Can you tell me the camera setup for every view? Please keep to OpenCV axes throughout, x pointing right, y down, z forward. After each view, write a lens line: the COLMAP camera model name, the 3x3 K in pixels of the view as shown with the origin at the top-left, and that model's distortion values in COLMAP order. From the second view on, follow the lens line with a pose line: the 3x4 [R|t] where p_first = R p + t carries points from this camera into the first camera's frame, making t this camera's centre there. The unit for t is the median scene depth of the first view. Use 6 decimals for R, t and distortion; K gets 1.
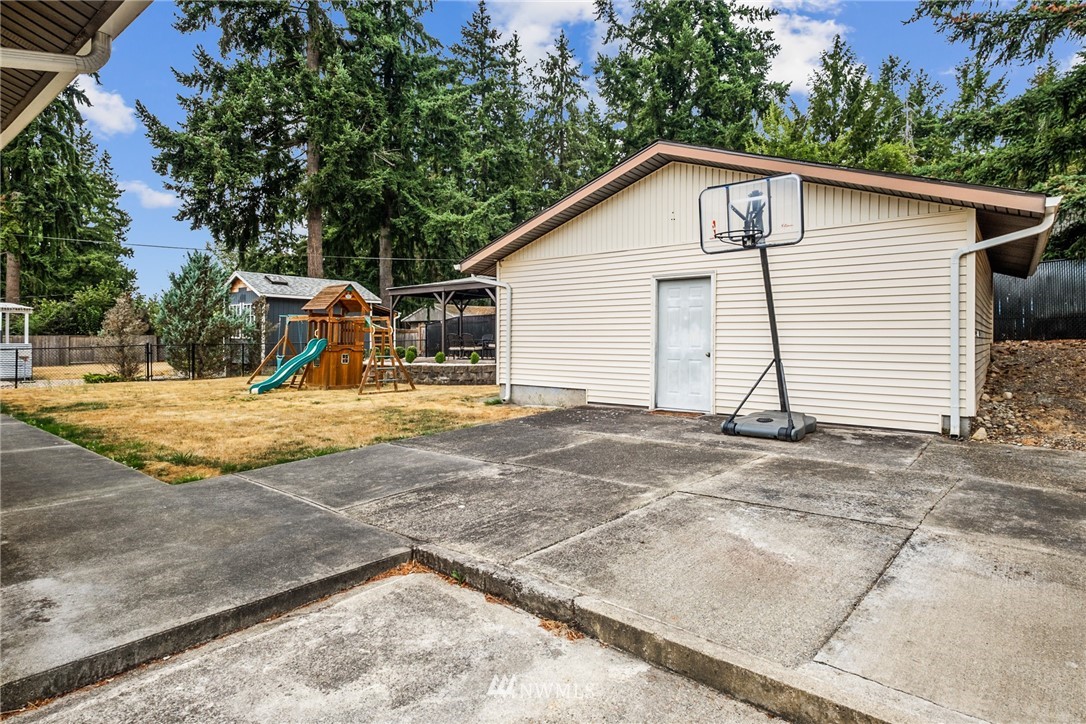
lens RADIAL K [[600.3, 0, 535.4], [0, 600.3, 339.9], [0, 0, 1]] dist [0.015449, -0.001312]
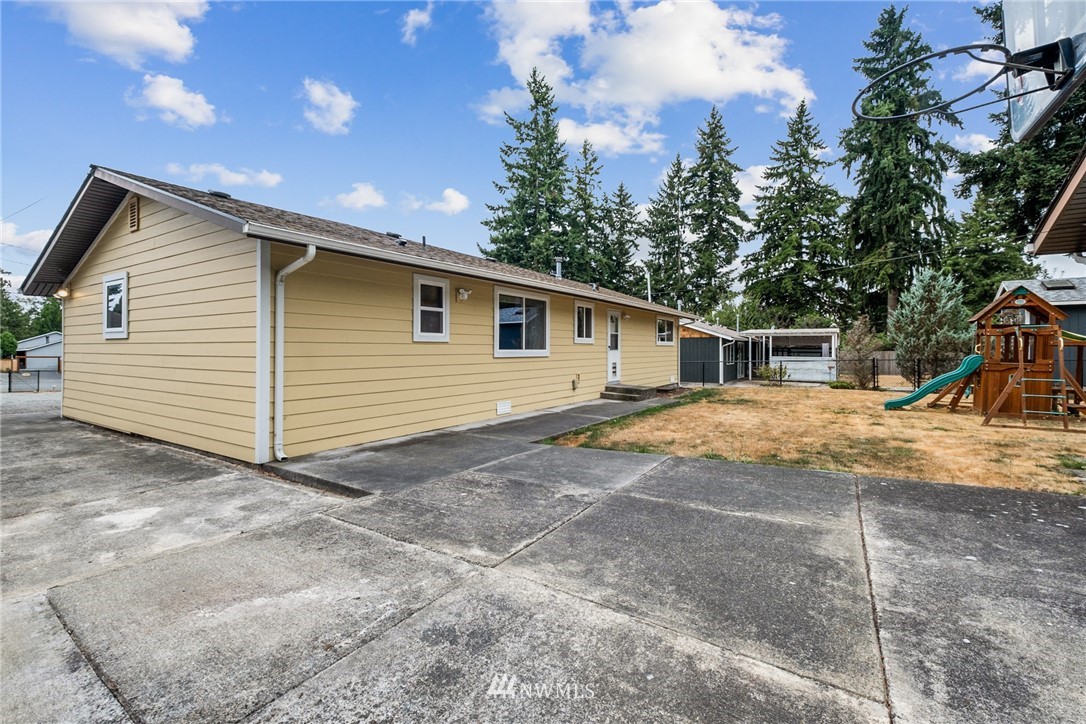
lens RADIAL K [[484.3, 0, 547.7], [0, 484.3, 351.6], [0, 0, 1]] dist [0.010947, -0.003276]
pose [[0.104475, -0.000469, -0.994527, 1.029978], [-0.002437, 0.999997, -0.000728, -0.019386], [0.994524, 0.002500, 0.104474, 1.234929]]
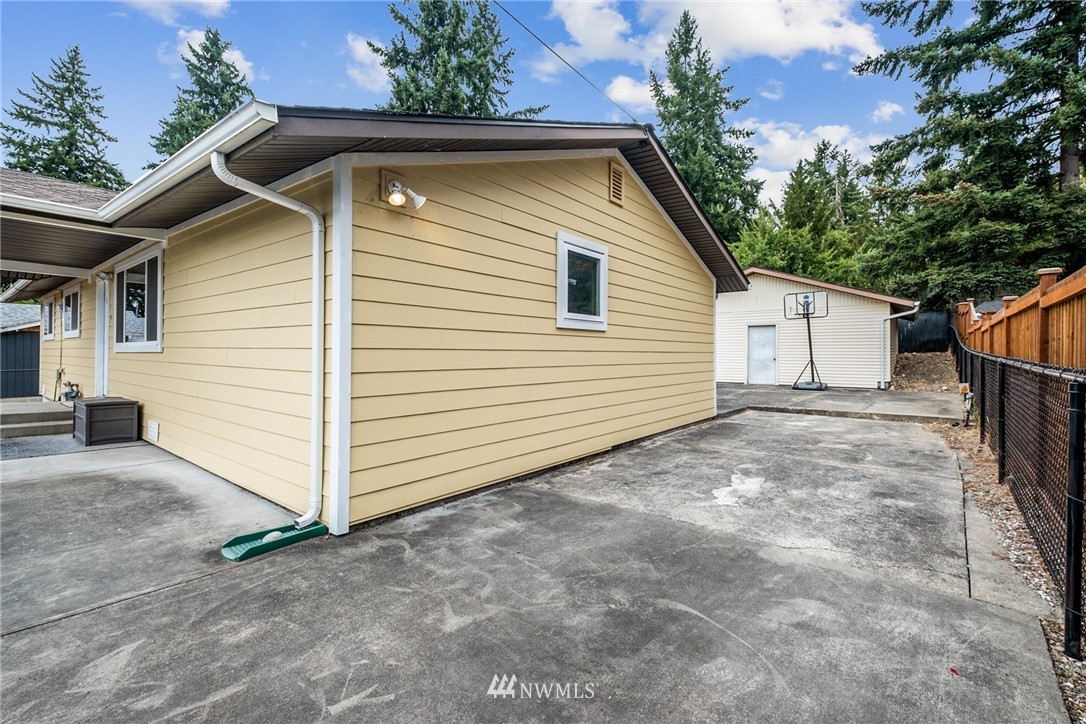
lens RADIAL K [[484.3, 0, 542.7], [0, 484.3, 352.9], [0, 0, 1]] dist [0.010947, -0.003276]
pose [[0.999908, -0.004952, 0.012601, -0.655164], [0.004996, 0.999981, -0.003528, 0.002057], [-0.012584, 0.003590, 0.999914, -0.887107]]
